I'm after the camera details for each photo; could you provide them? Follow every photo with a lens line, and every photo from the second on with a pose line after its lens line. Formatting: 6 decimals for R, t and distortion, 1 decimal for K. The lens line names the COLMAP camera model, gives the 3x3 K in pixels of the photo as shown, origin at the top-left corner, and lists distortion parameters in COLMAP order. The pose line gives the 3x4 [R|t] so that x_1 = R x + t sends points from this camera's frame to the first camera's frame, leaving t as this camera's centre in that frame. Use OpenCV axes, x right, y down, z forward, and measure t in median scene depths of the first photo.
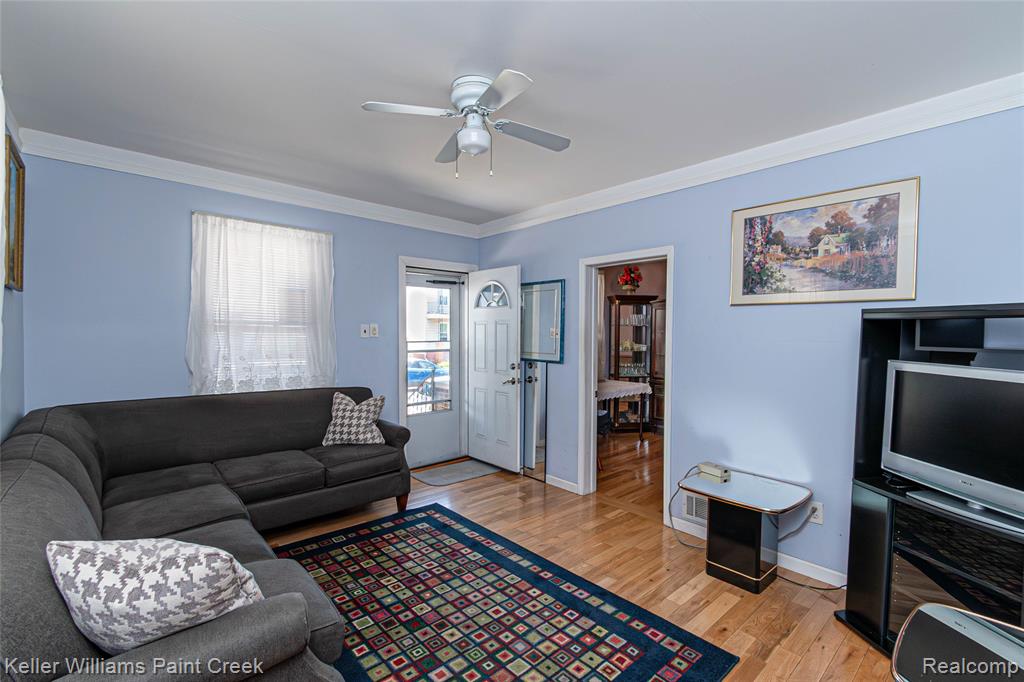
lens RADIAL K [[457.4, 0, 512.0], [0, 457.4, 341.0], [0, 0, 1]] dist [-0.000950, -0.000280]
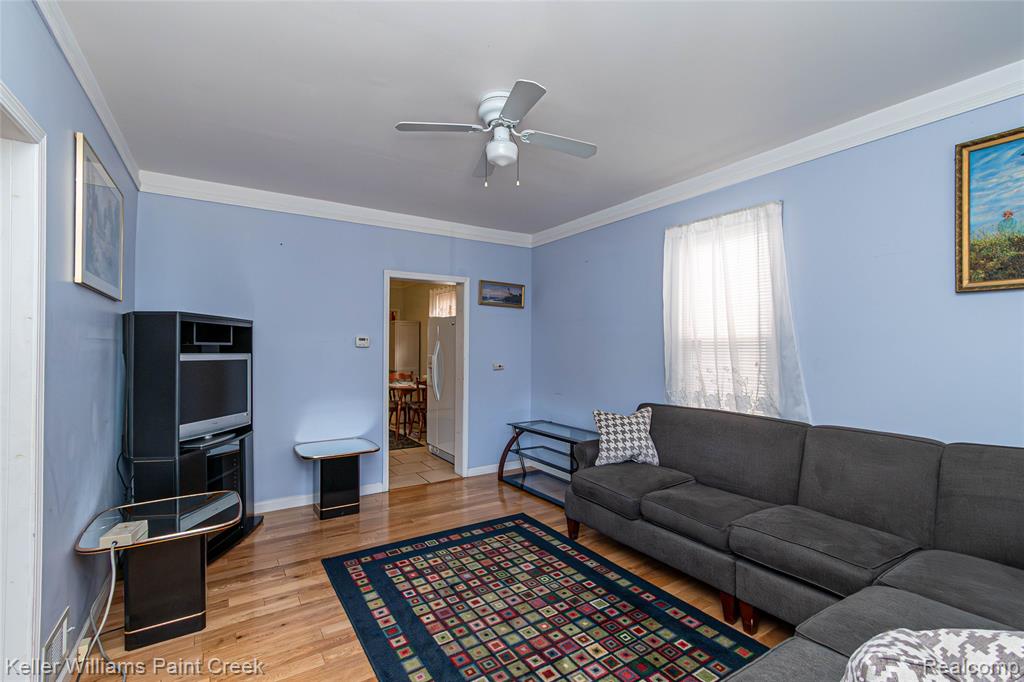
lens RADIAL K [[457.4, 0, 512.0], [0, 457.4, 341.0], [0, 0, 1]] dist [-0.000950, -0.000280]
pose [[-0.987555, -0.010768, 0.156903, -0.178749], [-0.009413, 0.999912, 0.009381, -0.009906], [-0.156990, 0.007787, -0.987569, 1.319919]]
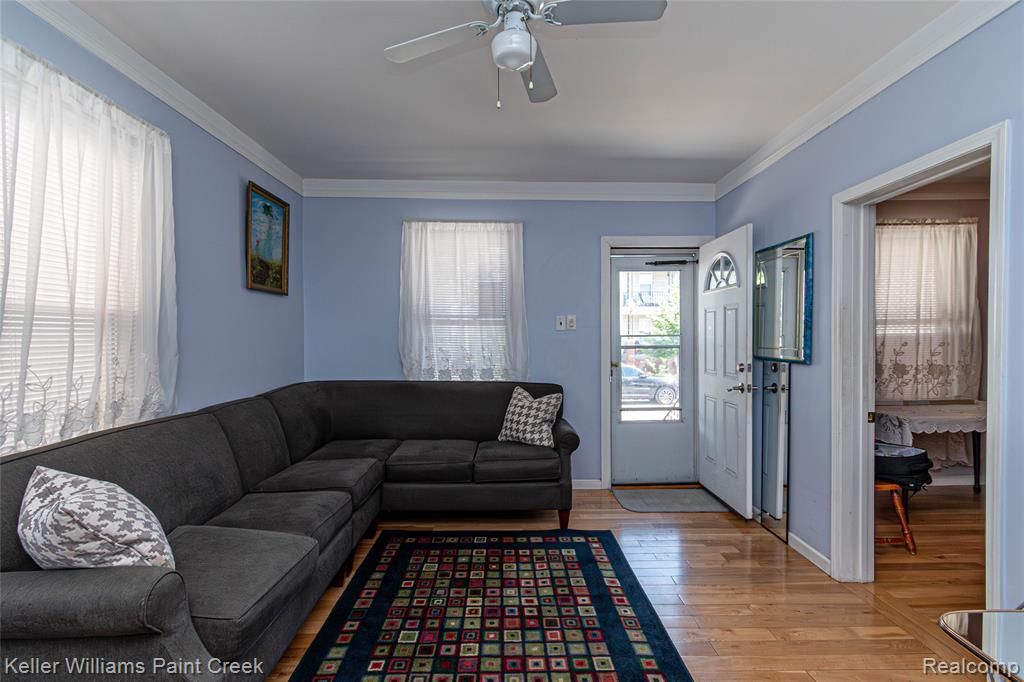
lens RADIAL K [[470.5, 0, 512.0], [0, 470.5, 341.0], [0, 0, 1]] dist [-0.000422, 0.000182]
pose [[0.755188, -0.002806, -0.655502, 0.271897], [-0.004508, 0.999945, -0.009474, 0.028579], [0.655493, 0.010109, 0.755134, 0.271360]]
